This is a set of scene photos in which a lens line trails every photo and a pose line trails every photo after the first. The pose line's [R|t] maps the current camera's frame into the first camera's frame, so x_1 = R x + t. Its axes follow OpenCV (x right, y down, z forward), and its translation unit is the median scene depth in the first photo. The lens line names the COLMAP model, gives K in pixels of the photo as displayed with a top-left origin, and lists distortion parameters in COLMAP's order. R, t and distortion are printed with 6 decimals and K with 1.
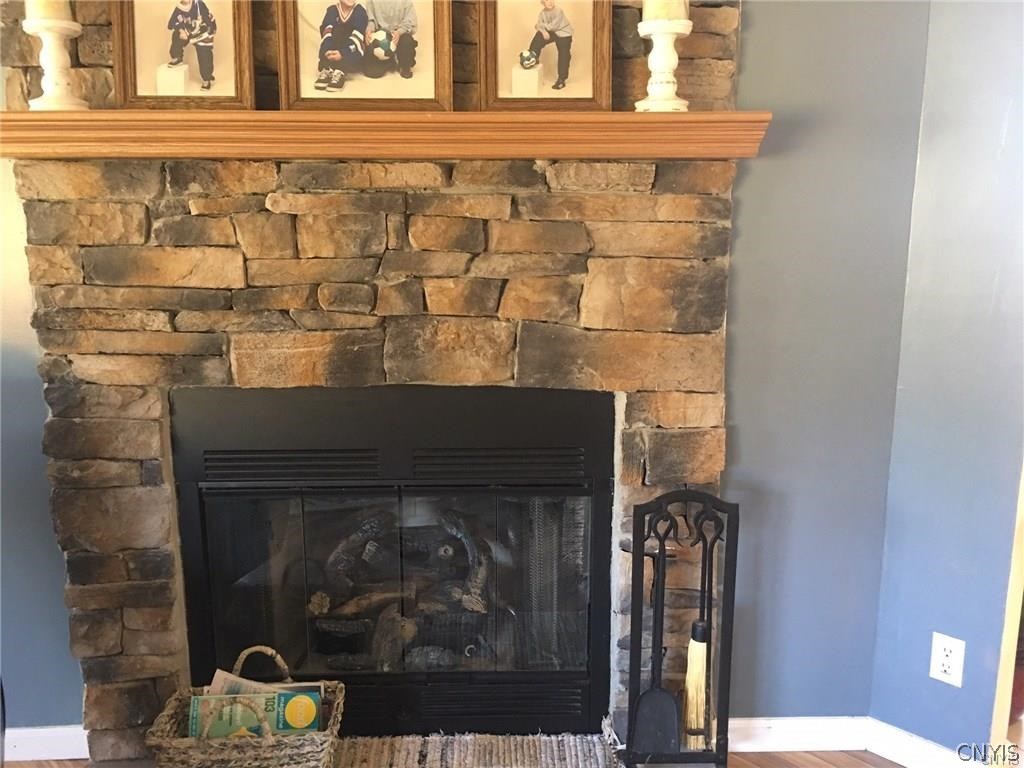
lens RADIAL K [[865.9, 0, 512.2], [0, 865.9, 383.8], [0, 0, 1]] dist [0.049934, -0.054022]
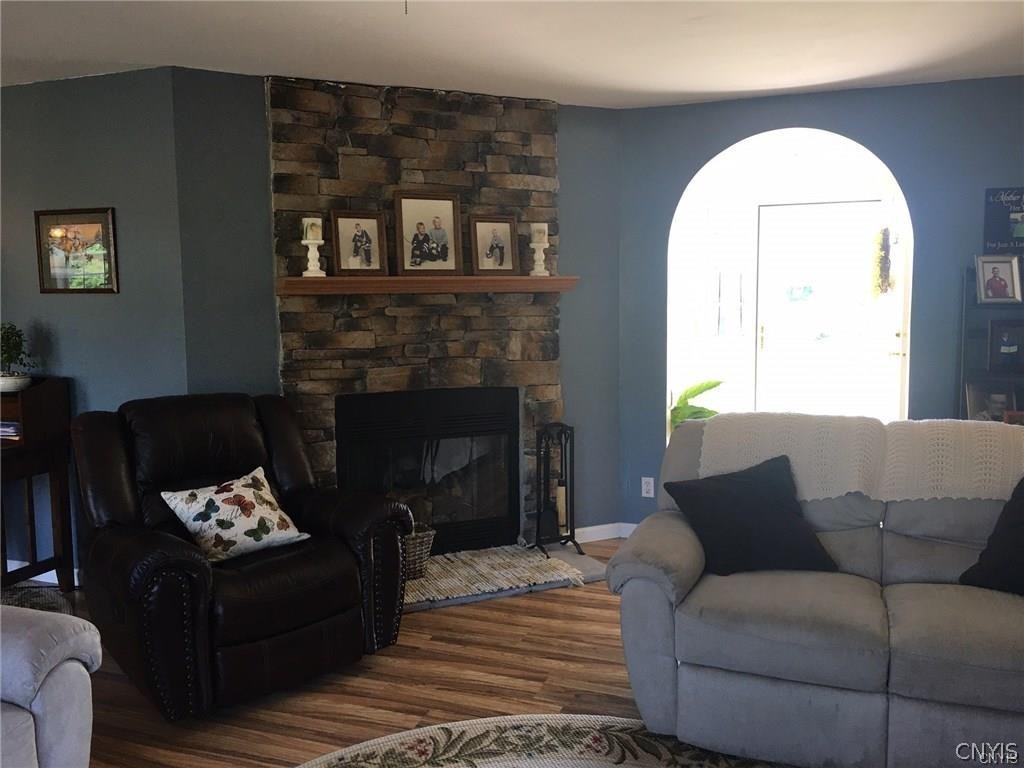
lens RADIAL K [[865.9, 0, 512.3], [0, 865.9, 385.4], [0, 0, 1]] dist [0.049934, -0.054022]
pose [[0.915166, -0.051691, 0.399748, -0.900239], [0.089259, 0.993110, -0.075927, 0.195060], [-0.393069, 0.105167, 0.913475, -1.232548]]
